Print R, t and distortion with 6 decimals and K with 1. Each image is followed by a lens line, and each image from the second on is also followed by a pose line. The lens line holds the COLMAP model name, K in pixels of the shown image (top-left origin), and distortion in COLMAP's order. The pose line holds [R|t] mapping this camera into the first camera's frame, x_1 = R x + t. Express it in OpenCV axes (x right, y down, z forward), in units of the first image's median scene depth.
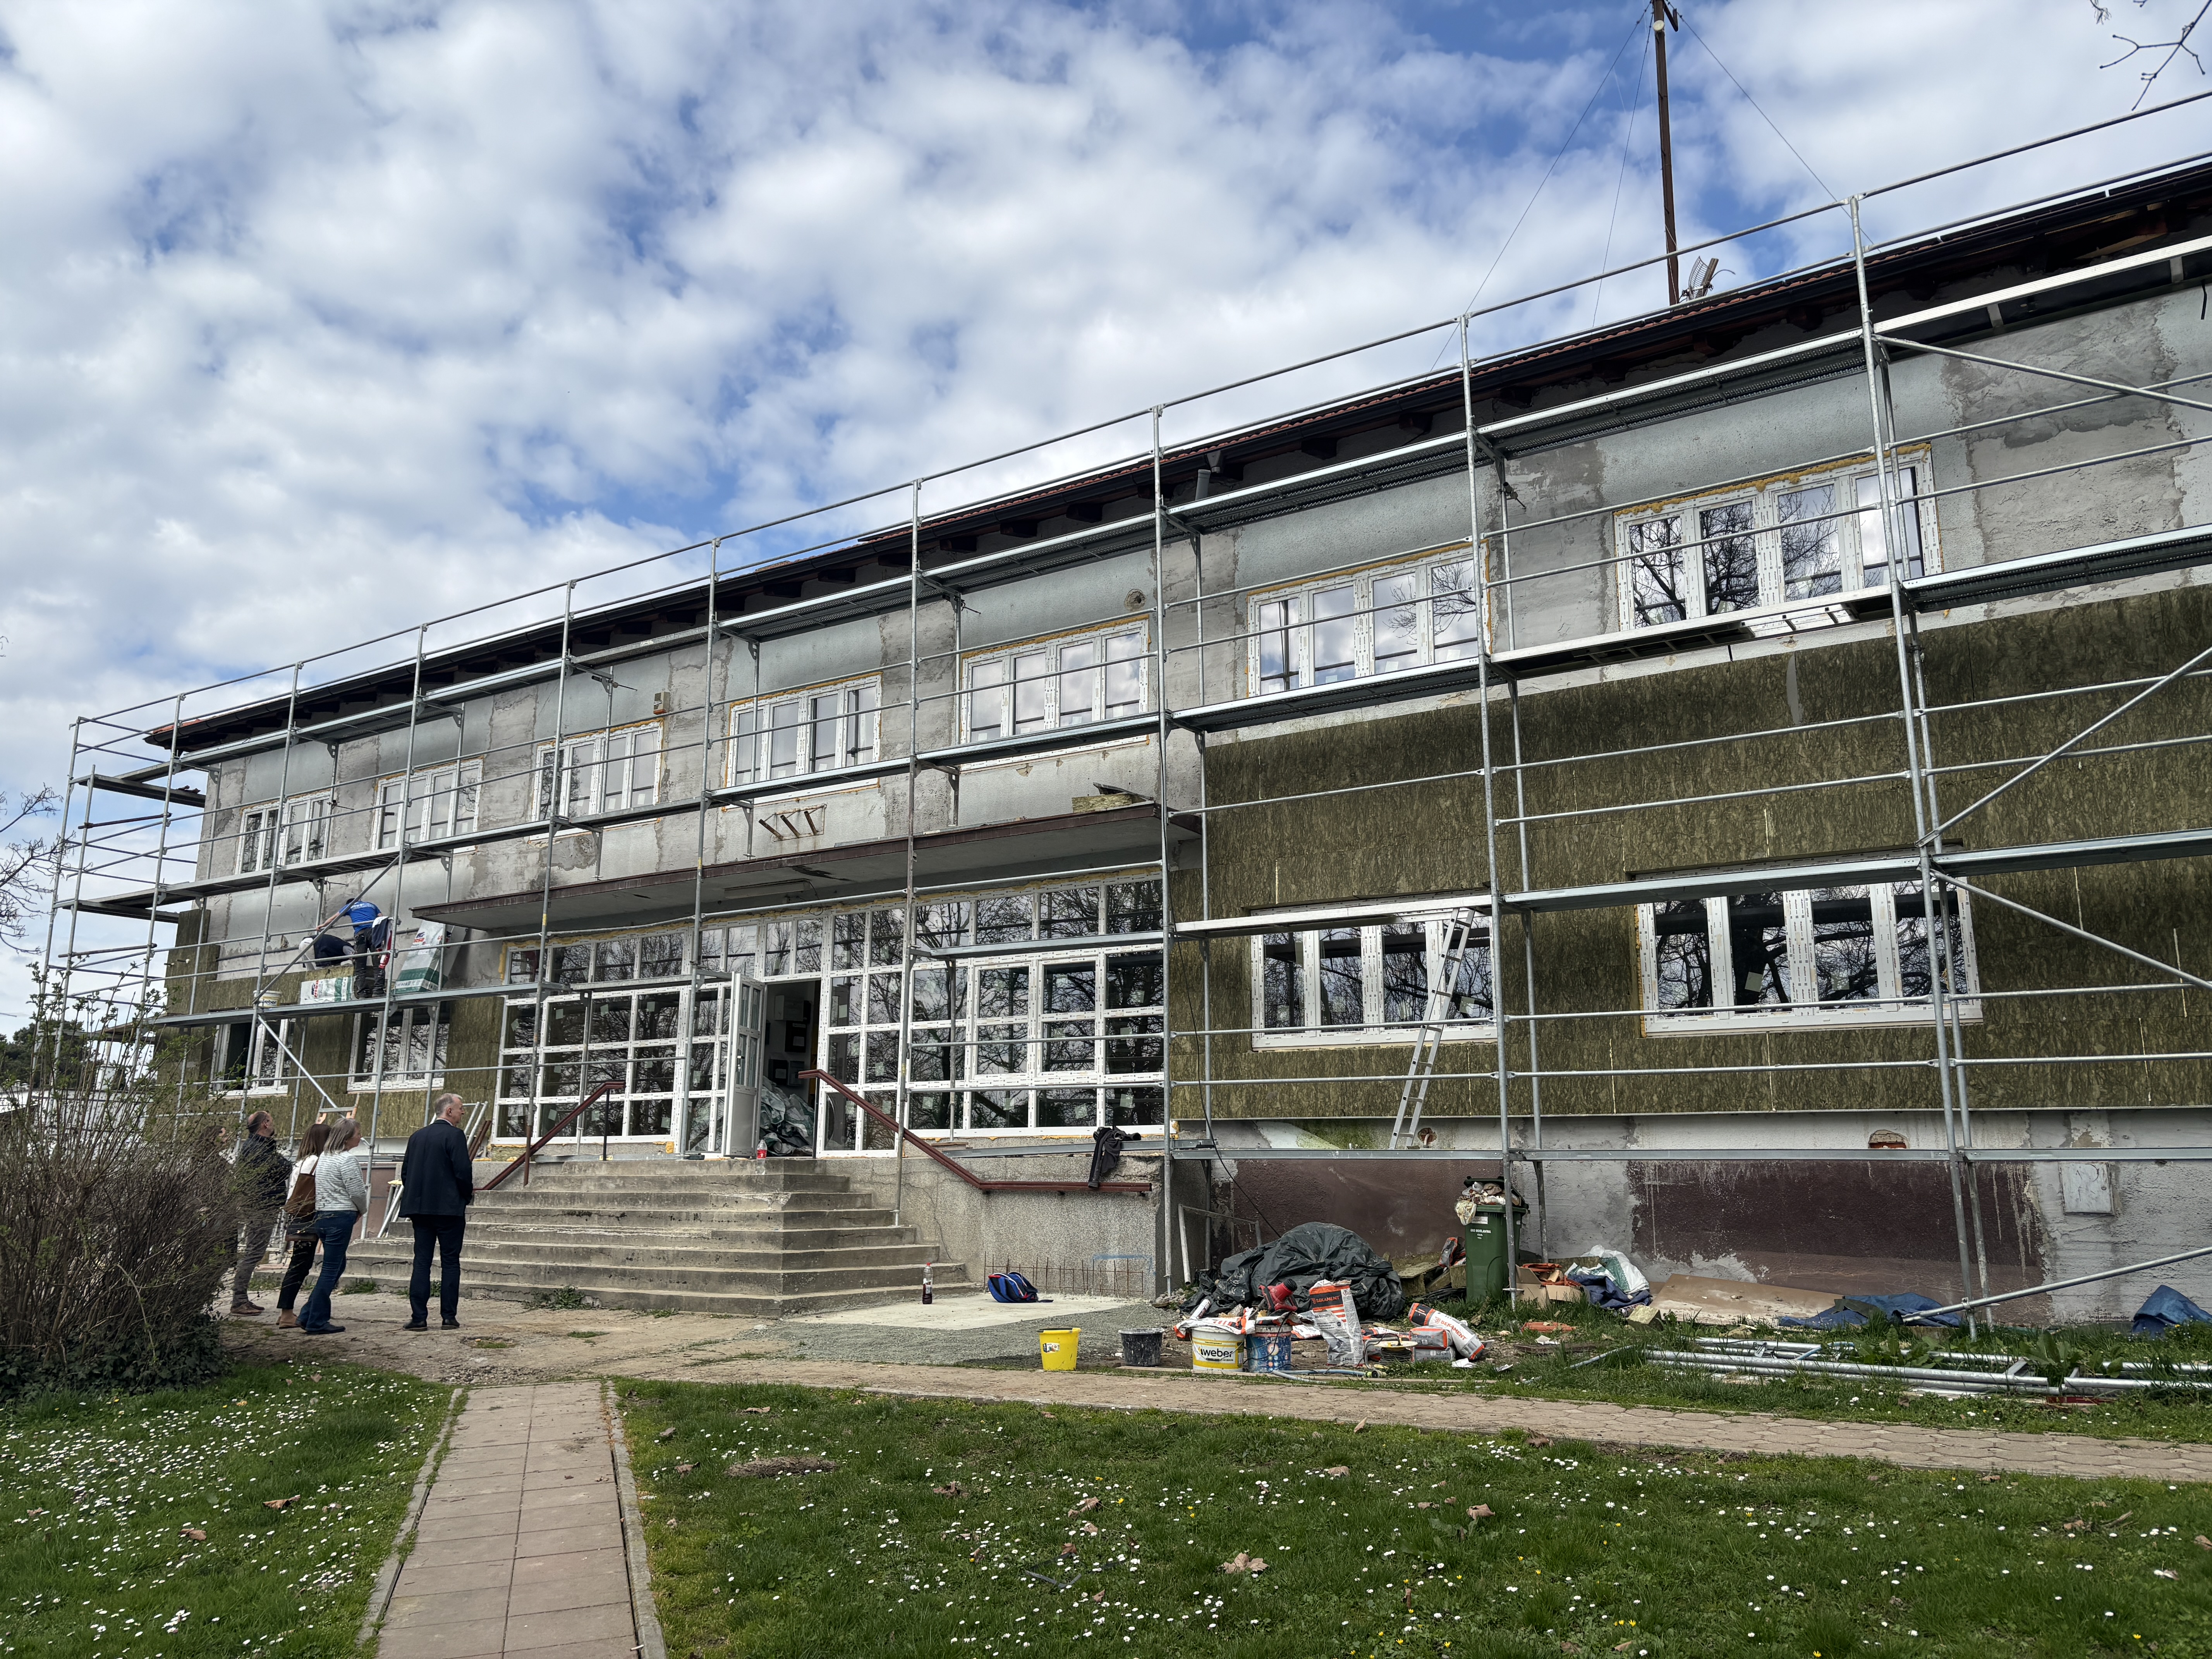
lens RADIAL K [[1656.9, 0, 1142.5], [0, 1656.9, 826.0], [0, 0, 1]] dist [0.037102, -0.061318]
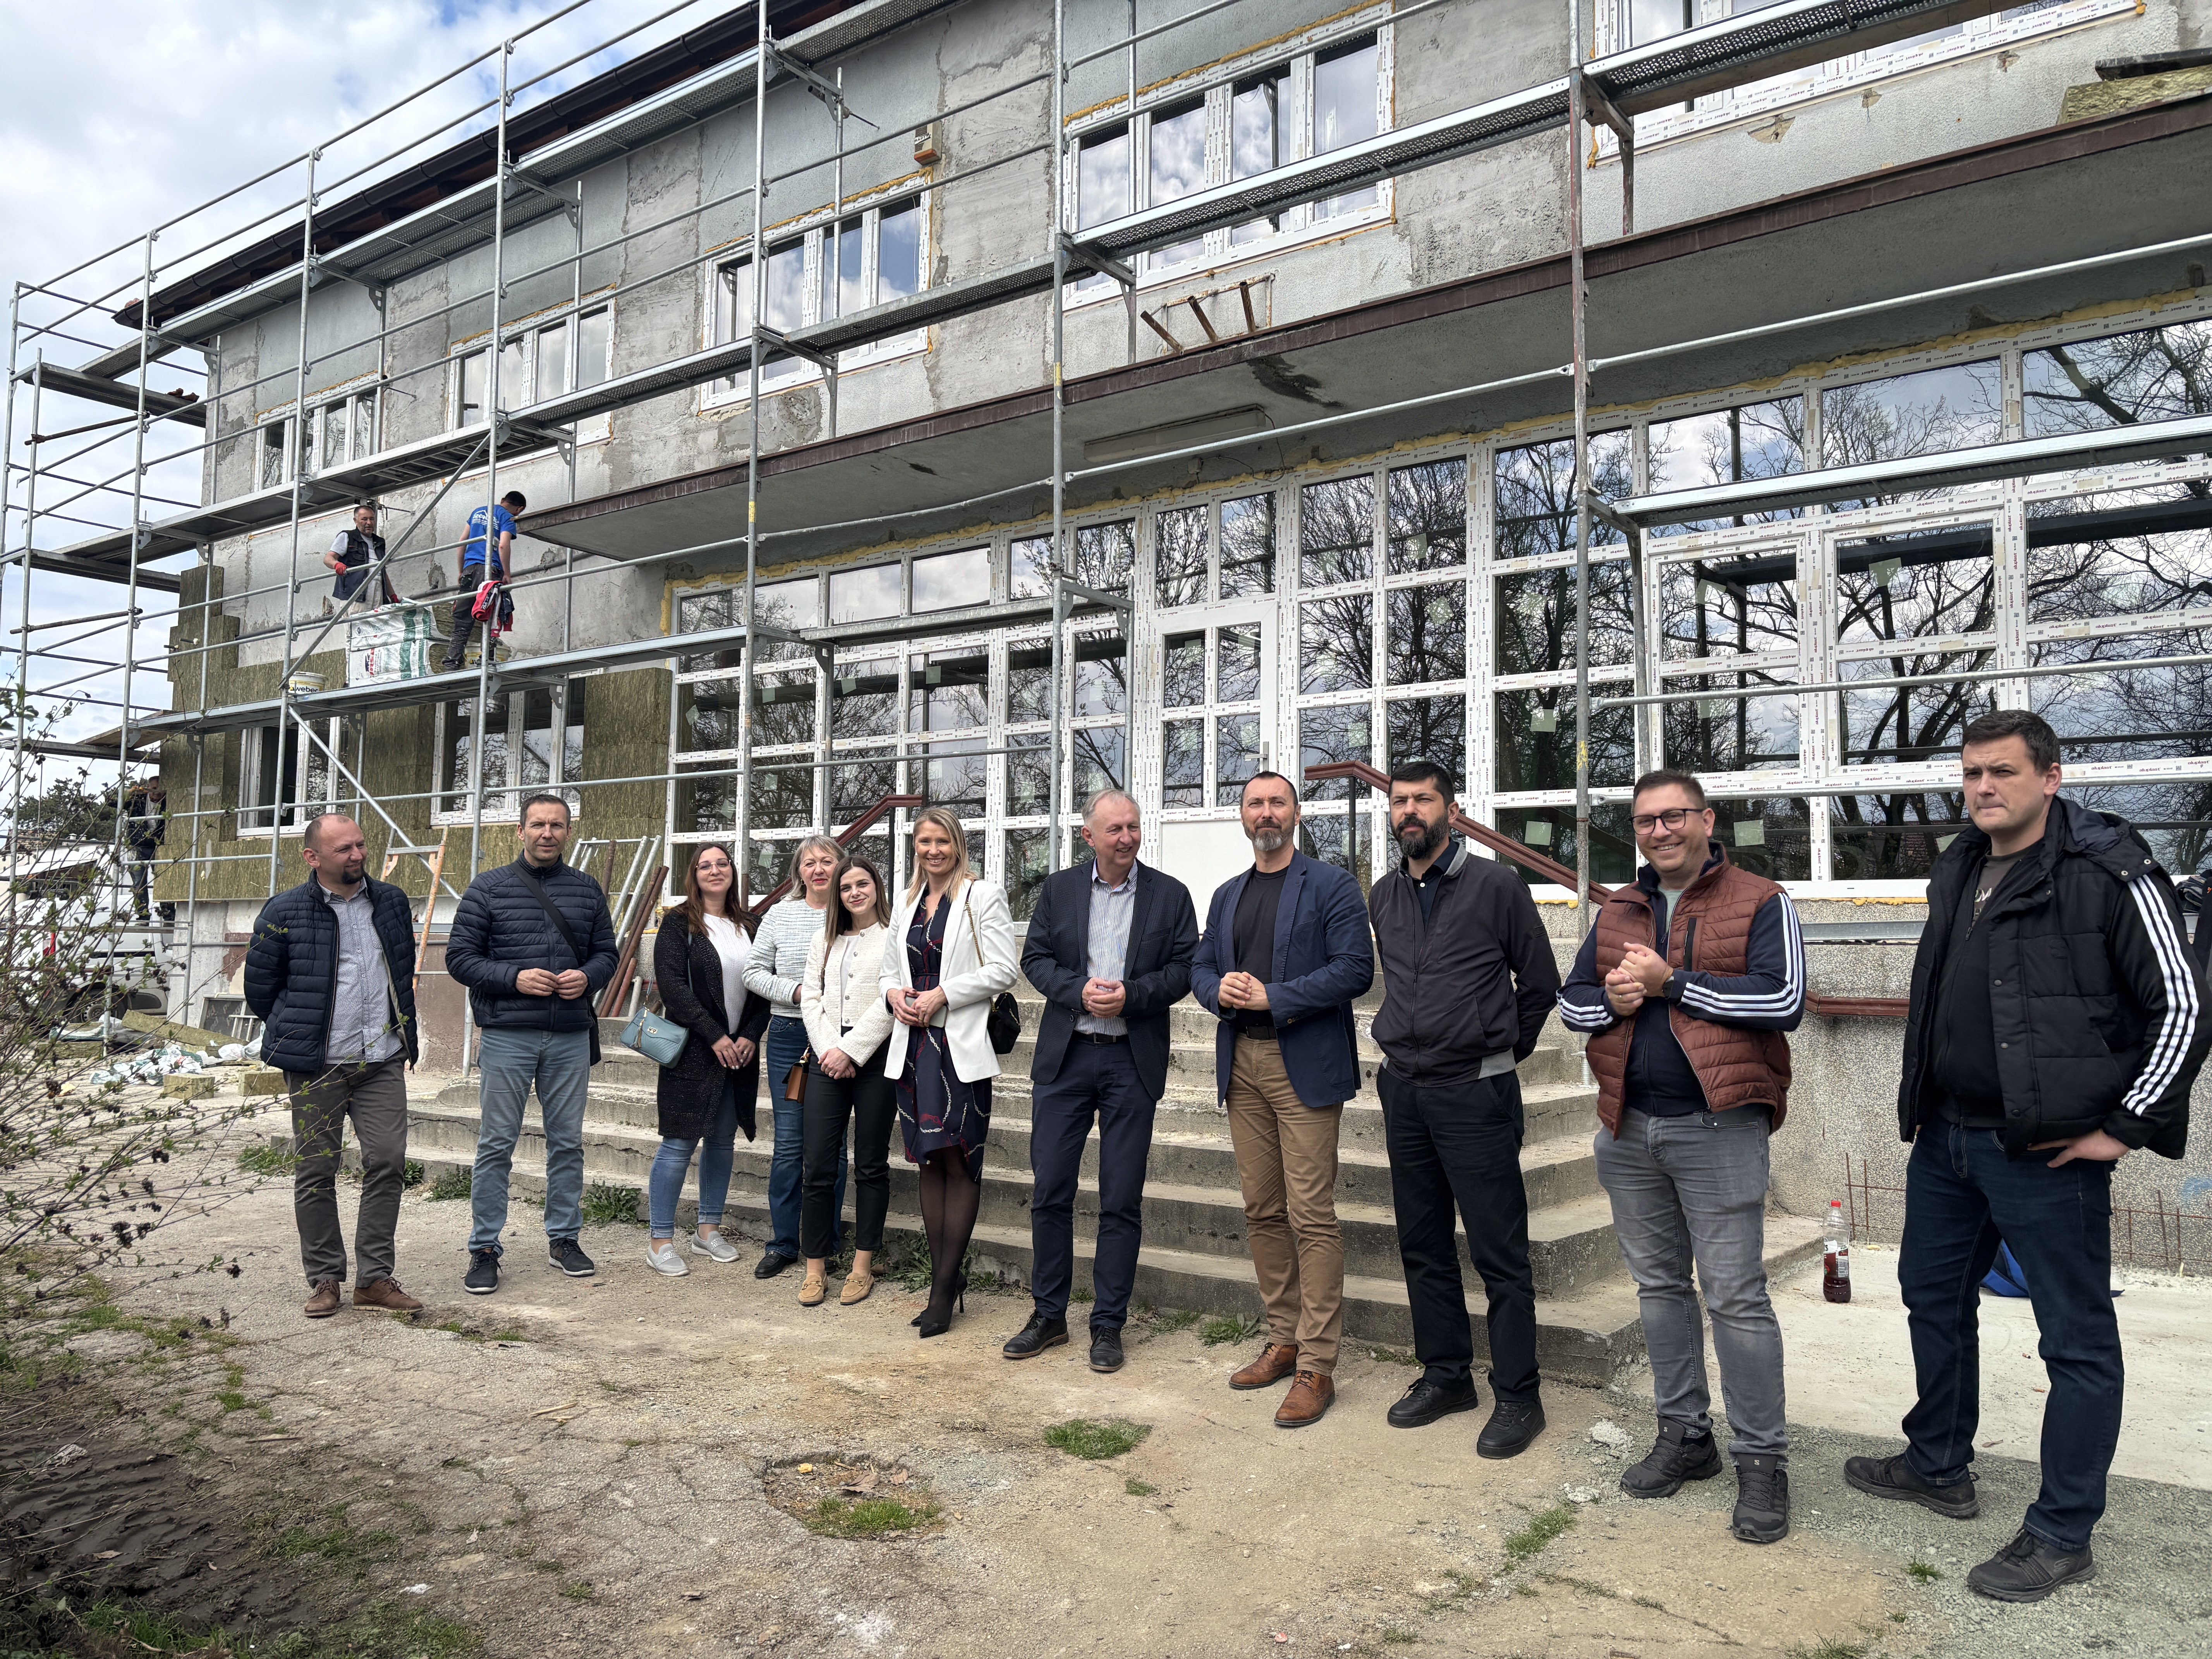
lens RADIAL K [[1647.4, 0, 1105.4], [0, 1647.4, 845.5], [0, 0, 1]] dist [0.056134, -0.055910]
pose [[0.997990, 0.012414, -0.062144, -0.054276], [-0.003694, 0.990355, 0.138500, 0.024006], [0.063264, -0.137992, 0.988411, 0.117074]]
